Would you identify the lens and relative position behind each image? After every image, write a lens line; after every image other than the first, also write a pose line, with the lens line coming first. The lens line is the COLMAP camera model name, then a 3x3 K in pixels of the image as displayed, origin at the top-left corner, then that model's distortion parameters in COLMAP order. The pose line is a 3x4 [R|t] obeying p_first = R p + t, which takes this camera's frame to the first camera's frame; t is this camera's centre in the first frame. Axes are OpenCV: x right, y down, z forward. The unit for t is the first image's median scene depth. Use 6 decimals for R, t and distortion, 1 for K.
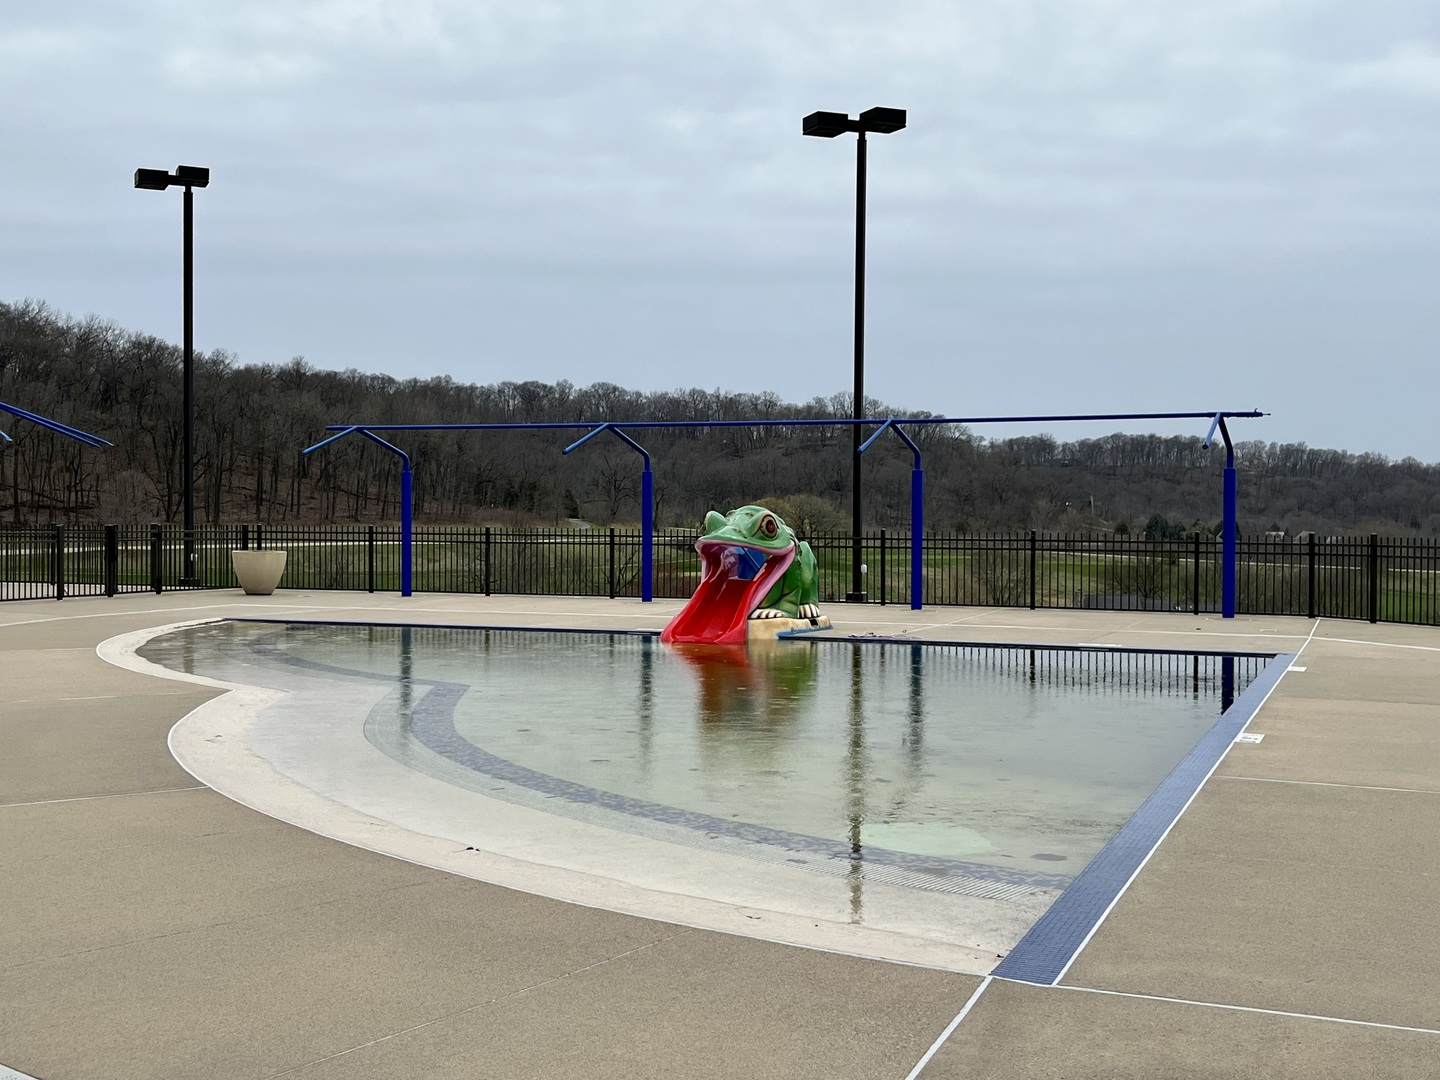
lens RADIAL K [[1598.9, 0, 722.2], [0, 1598.9, 539.9], [0, 0, 1]] dist [-0.027127, 0.000000]
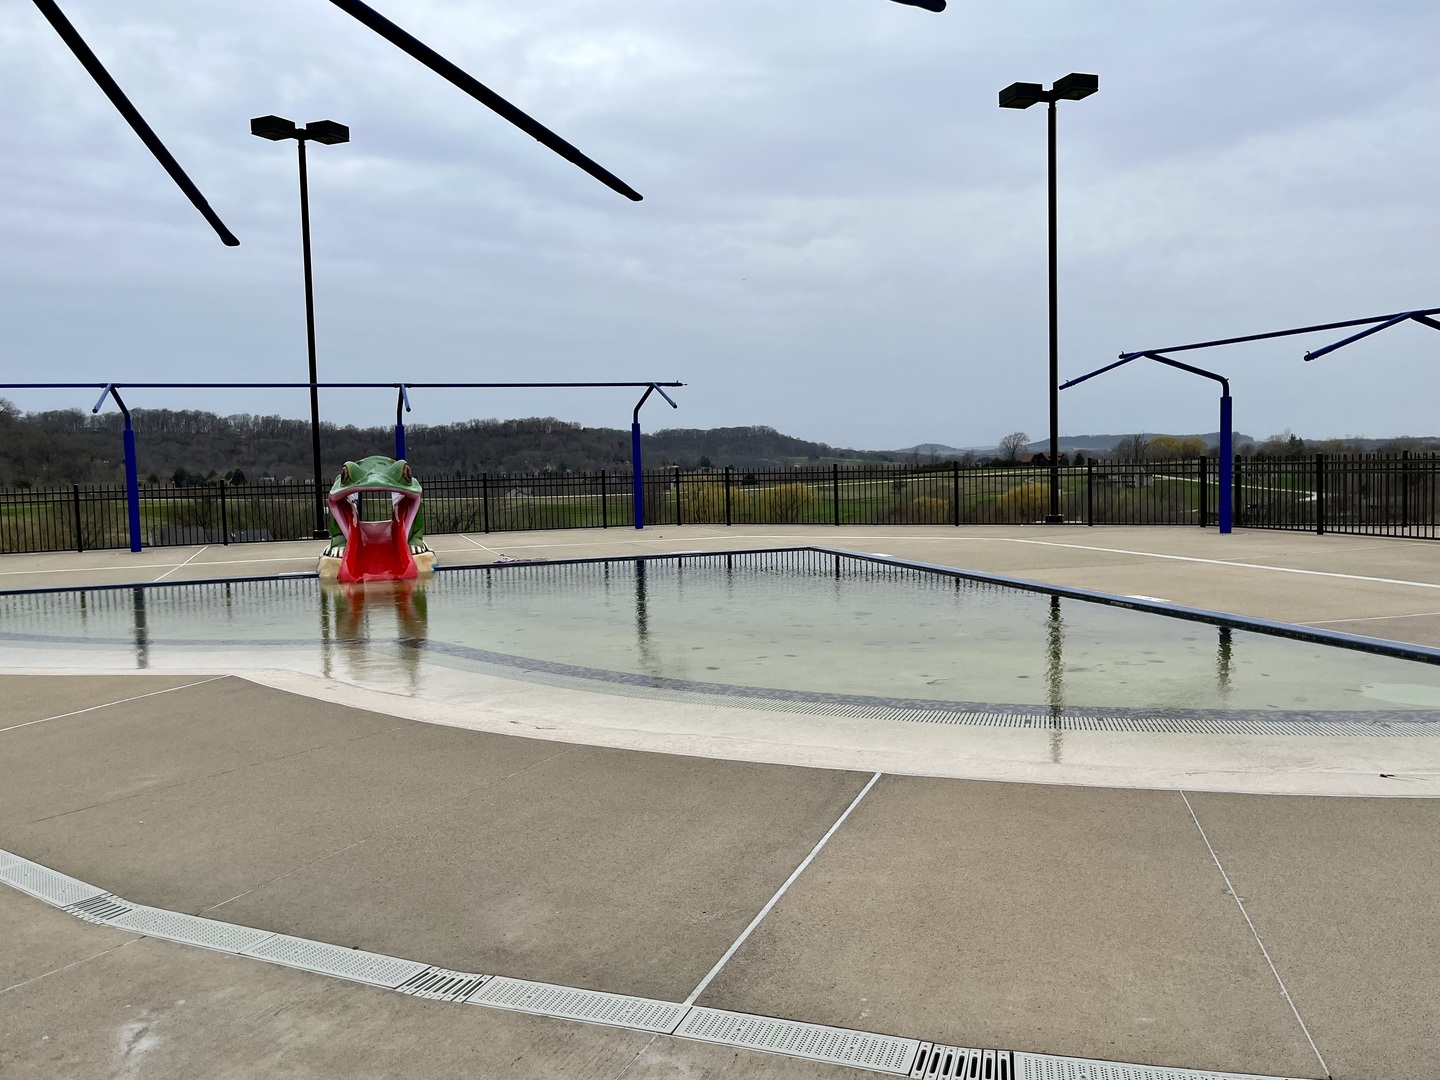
lens RADIAL K [[1115.7, 0, 717.5], [0, 1115.7, 536.4], [0, 0, 1]] dist [0.012821, -0.003547]
pose [[0.762209, -0.070934, 0.643433, -0.363569], [0.040093, 0.997243, 0.062446, -0.004929], [-0.646088, -0.021799, 0.762951, 0.260849]]
